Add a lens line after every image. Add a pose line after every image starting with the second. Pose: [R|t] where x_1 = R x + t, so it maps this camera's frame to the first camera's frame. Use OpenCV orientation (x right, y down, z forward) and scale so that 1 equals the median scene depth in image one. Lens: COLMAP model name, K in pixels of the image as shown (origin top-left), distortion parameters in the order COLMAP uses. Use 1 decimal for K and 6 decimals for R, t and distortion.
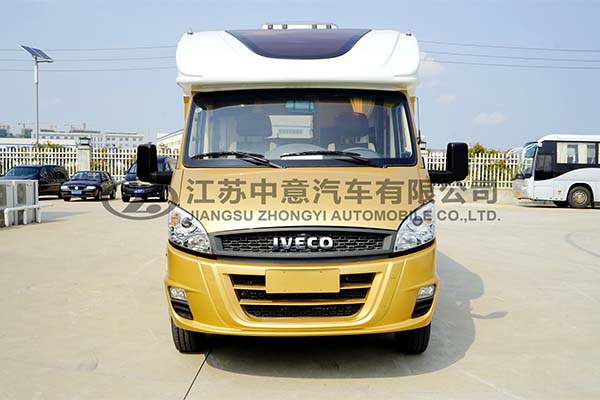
lens RADIAL K [[630.9, 0, 290.2], [0, 630.9, 200.0], [0, 0, 1]] dist [-0.004531, -0.002737]
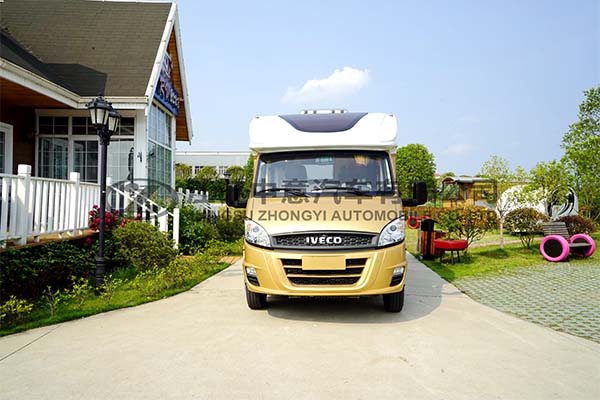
lens RADIAL K [[437.3, 0, 300.0], [0, 437.3, 200.0], [0, 0, 1]] dist [0.000185, 0.000015]
pose [[0.998468, -0.007005, -0.054878, 0.020975], [0.003868, 0.998363, -0.057057, 0.025801], [0.055188, 0.056757, 0.996862, -0.181336]]
